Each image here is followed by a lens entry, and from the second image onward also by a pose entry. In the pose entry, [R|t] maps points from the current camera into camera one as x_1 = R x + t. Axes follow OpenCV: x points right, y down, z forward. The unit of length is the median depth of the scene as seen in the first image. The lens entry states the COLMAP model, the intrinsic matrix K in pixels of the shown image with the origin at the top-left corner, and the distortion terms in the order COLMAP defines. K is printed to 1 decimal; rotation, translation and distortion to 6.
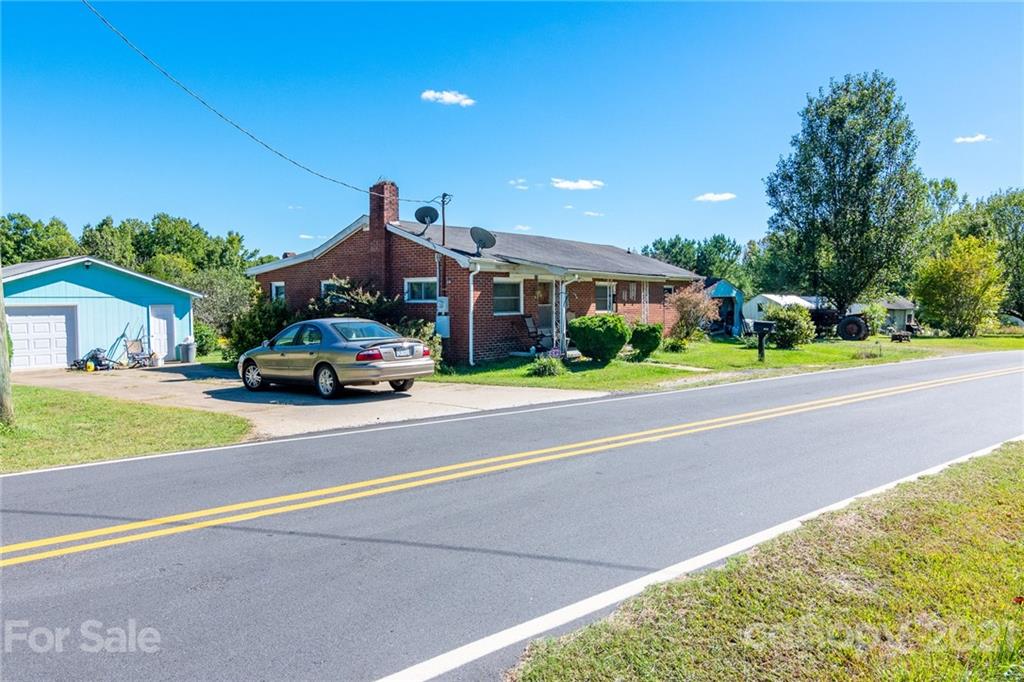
lens RADIAL K [[693.3, 0, 512.0], [0, 693.3, 341.0], [0, 0, 1]] dist [0.004450, 0.001219]
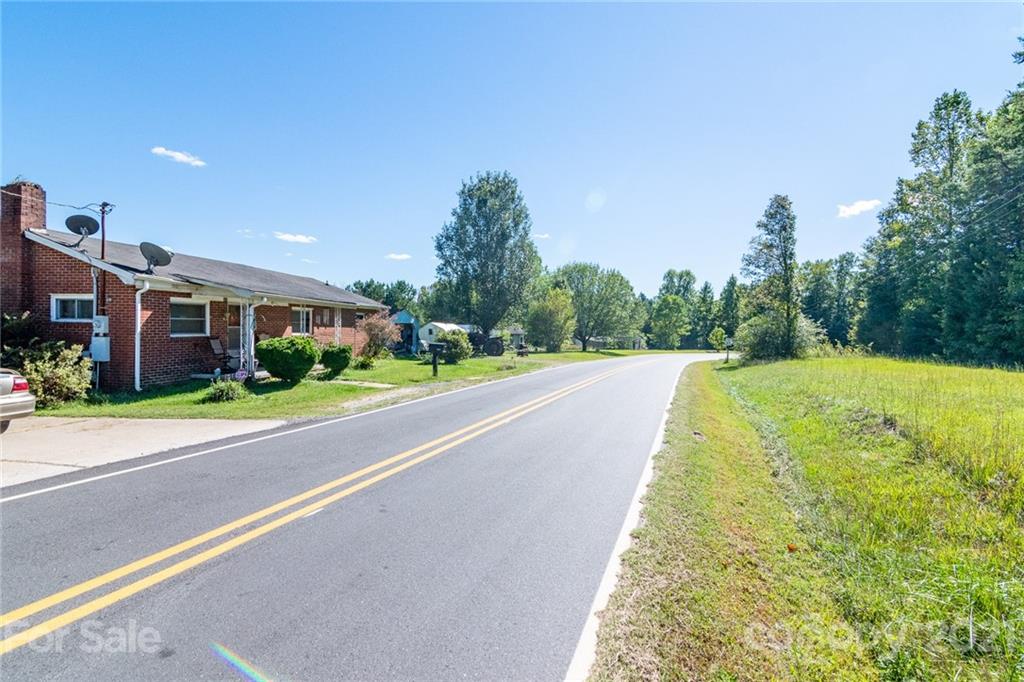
lens RADIAL K [[488.3, 0, 508.8], [0, 488.3, 334.1], [0, 0, 1]] dist [-0.007826, 0.000052]
pose [[0.874700, 0.008822, 0.484584, 0.048765], [0.011927, 0.999140, -0.039718, -0.007252], [-0.484517, 0.040521, 0.873843, 0.160337]]
